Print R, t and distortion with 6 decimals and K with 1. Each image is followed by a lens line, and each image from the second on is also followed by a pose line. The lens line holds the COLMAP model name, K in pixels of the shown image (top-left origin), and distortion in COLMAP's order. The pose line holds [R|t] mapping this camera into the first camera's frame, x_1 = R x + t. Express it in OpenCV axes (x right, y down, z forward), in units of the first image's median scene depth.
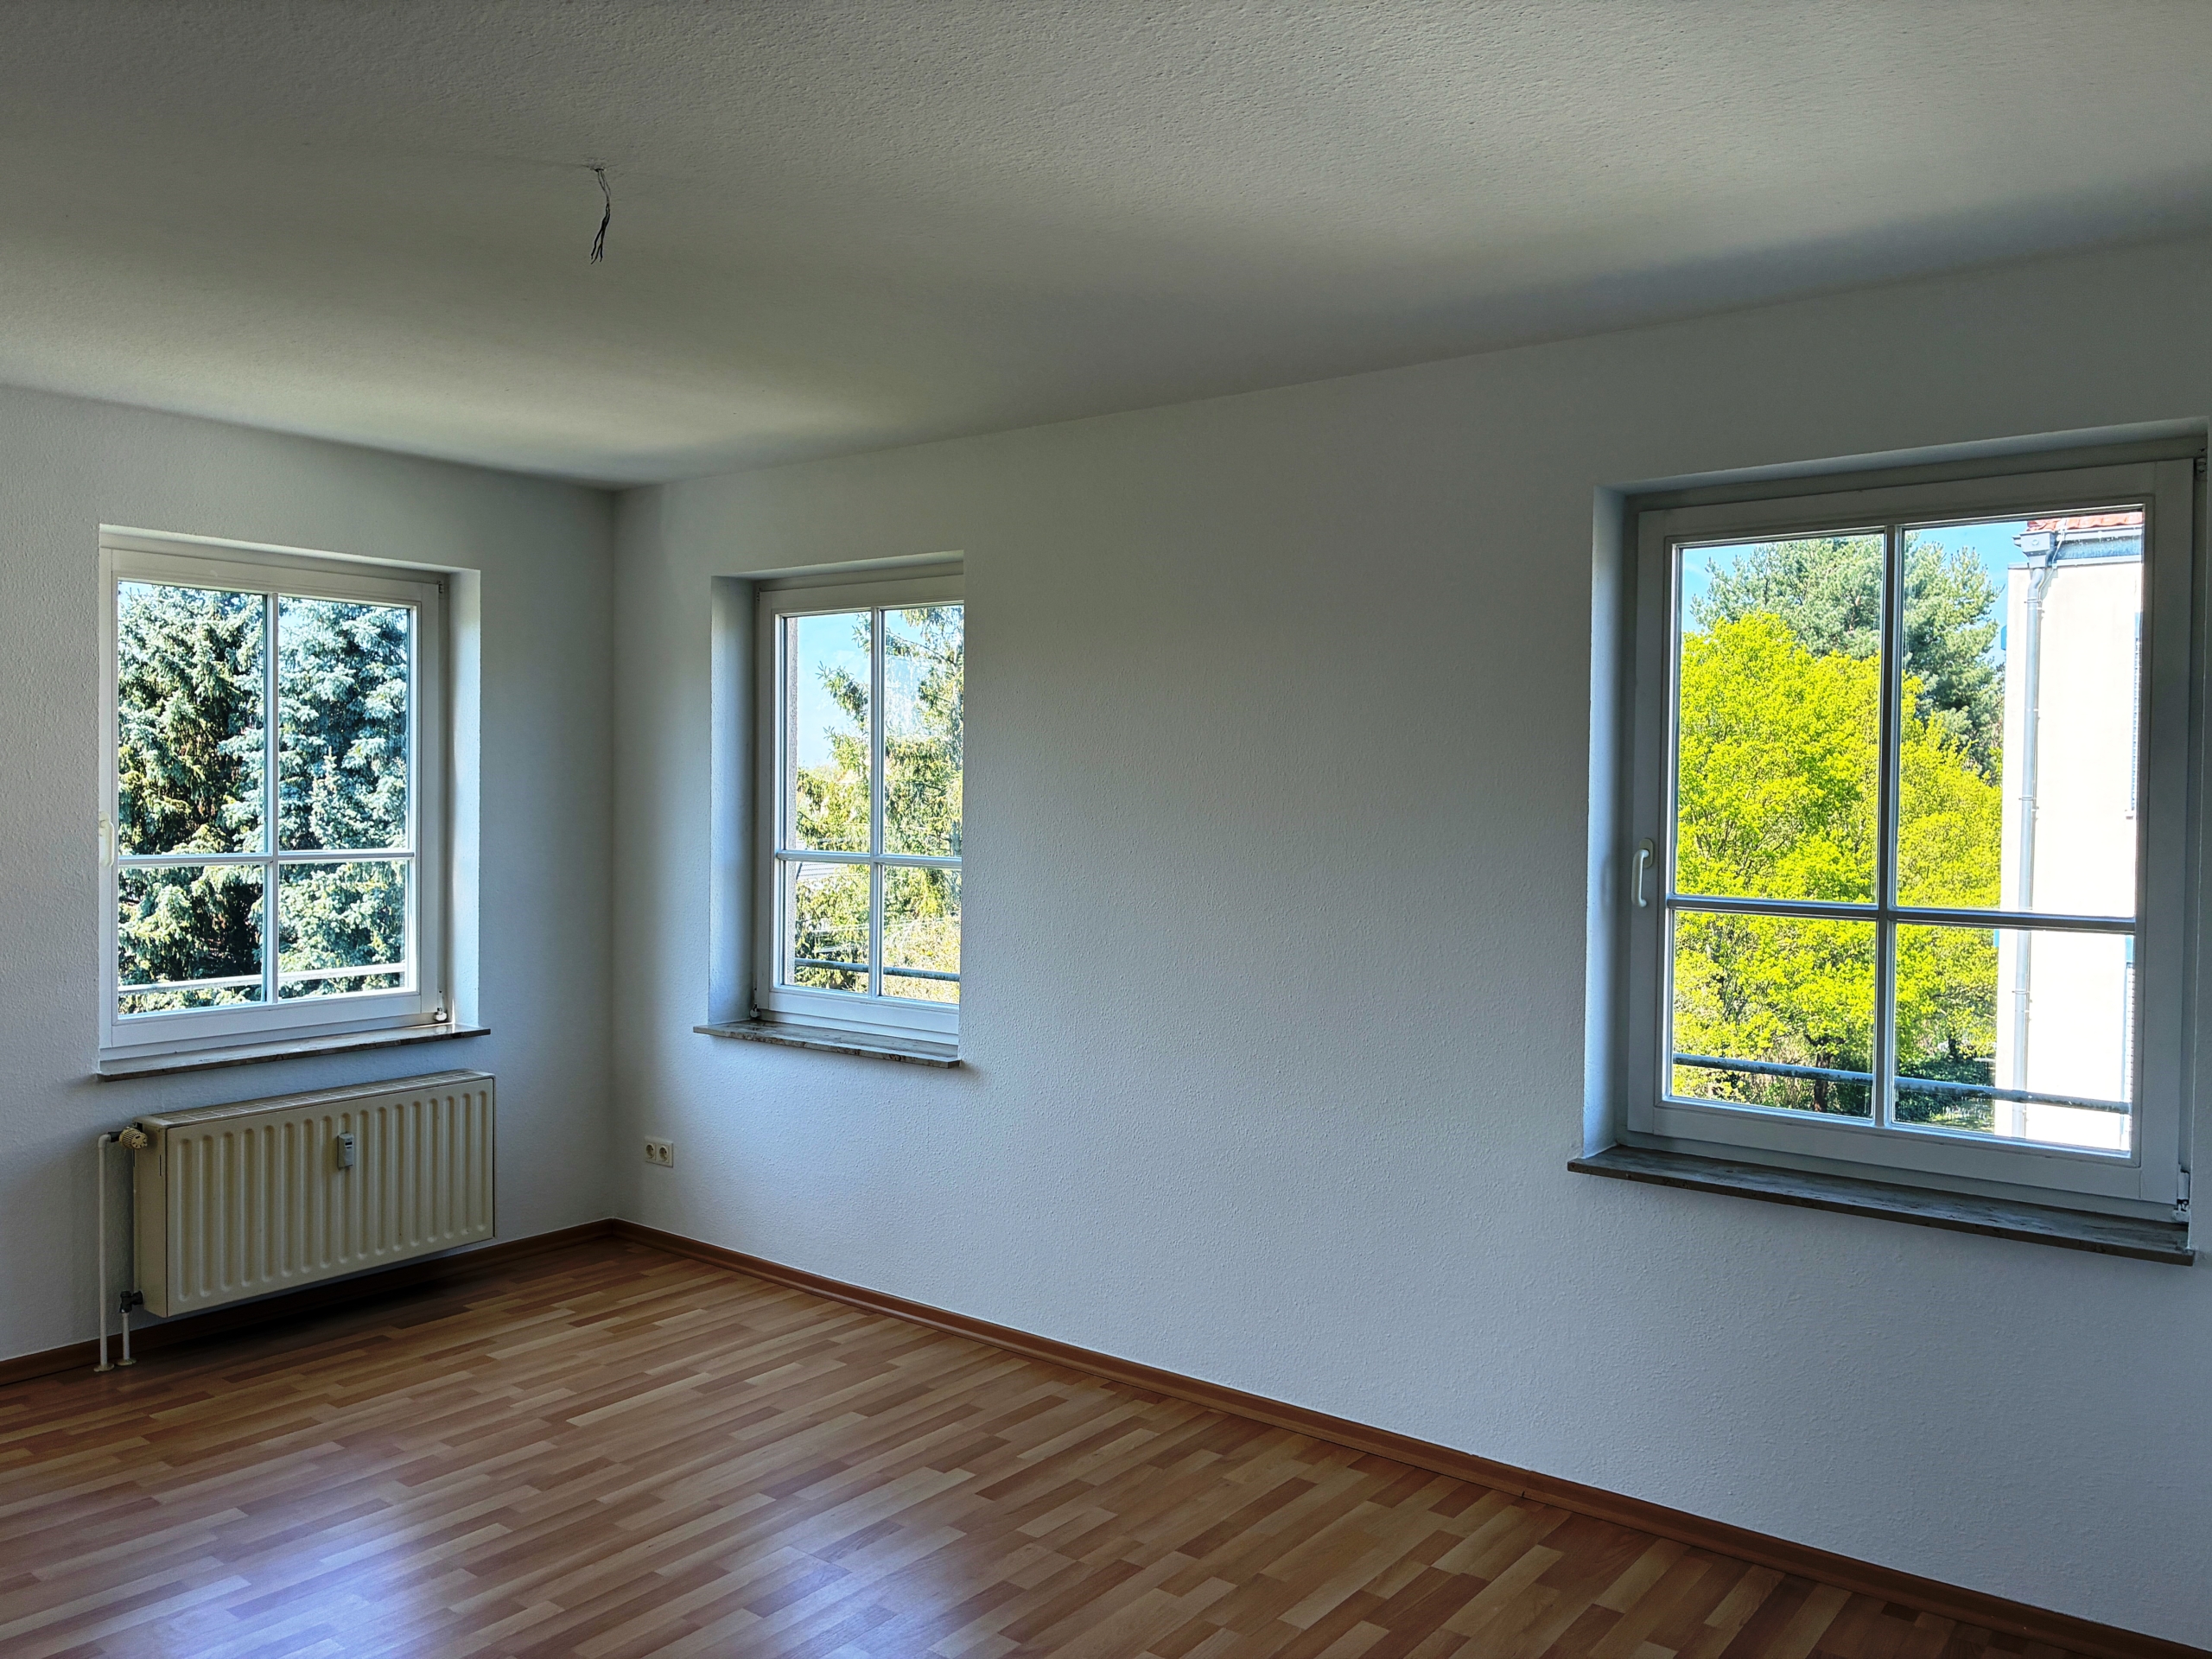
lens RADIAL K [[1679.8, 0, 1107.8], [0, 1679.8, 829.6], [0, 0, 1]] dist [0.040503, -0.019865]
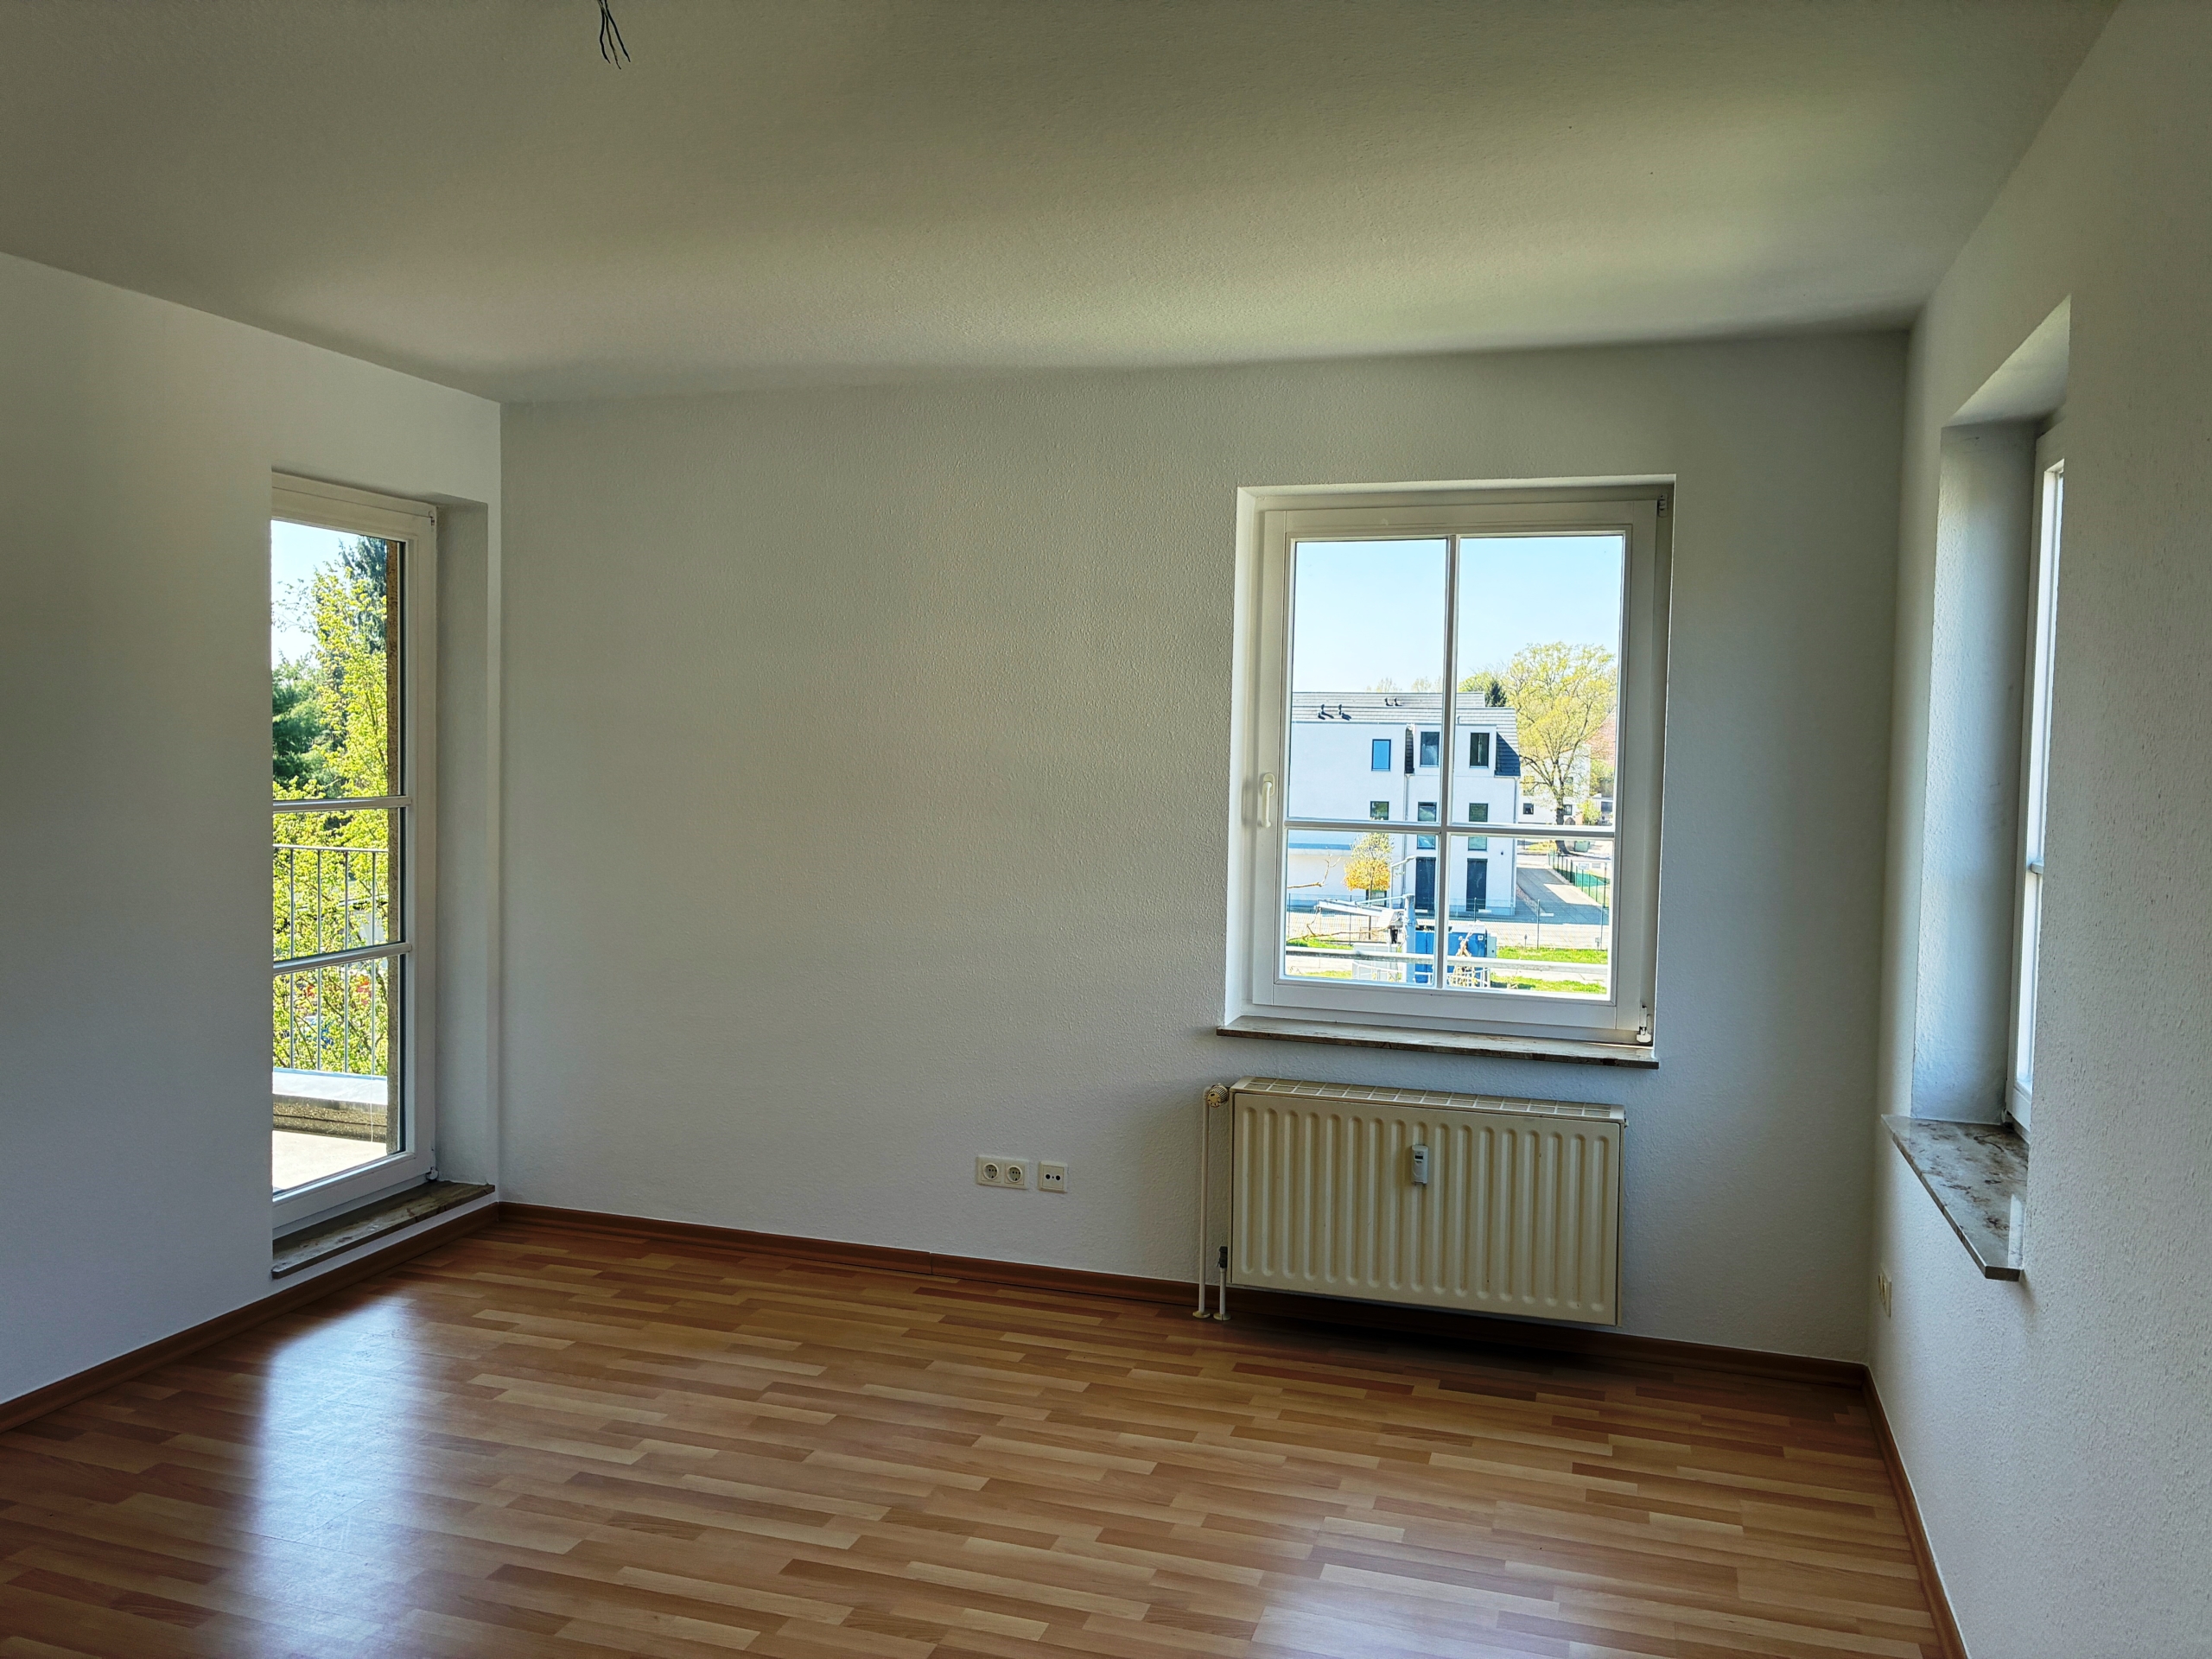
lens RADIAL K [[1679.8, 0, 1119.4], [0, 1679.8, 818.7], [0, 0, 1]] dist [0.040503, -0.019865]
pose [[0.347893, 0.037592, -0.936780, 0.322749], [-0.038969, 0.998912, 0.025613, -0.005756], [0.936724, 0.027595, 0.348979, 0.572887]]
